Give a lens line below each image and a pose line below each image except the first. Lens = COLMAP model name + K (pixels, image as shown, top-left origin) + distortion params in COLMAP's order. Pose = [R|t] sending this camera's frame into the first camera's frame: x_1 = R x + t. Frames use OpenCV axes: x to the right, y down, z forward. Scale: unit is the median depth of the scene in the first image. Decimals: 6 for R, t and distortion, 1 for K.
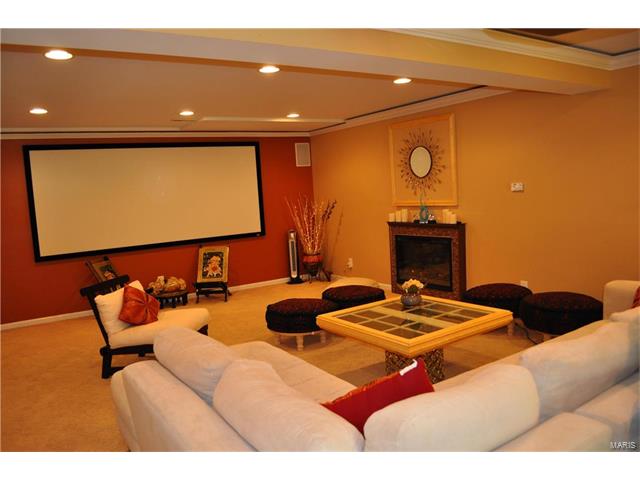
lens RADIAL K [[511.4, 0, 317.9], [0, 511.4, 241.7], [0, 0, 1]] dist [-0.075935, 0.009612]
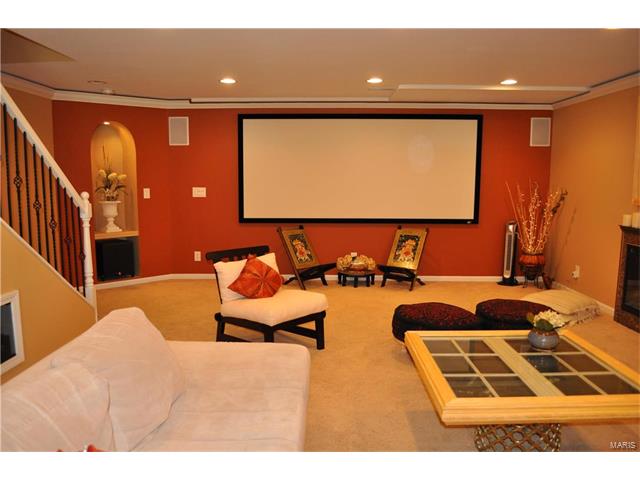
lens RADIAL K [[511.4, 0, 320.8], [0, 511.4, 239.9], [0, 0, 1]] dist [-0.075935, 0.009612]
pose [[0.823642, 0.136845, -0.550352, 0.169757], [-0.114147, 0.990592, 0.075482, -0.022071], [0.555503, 0.000651, 0.831514, 0.152054]]
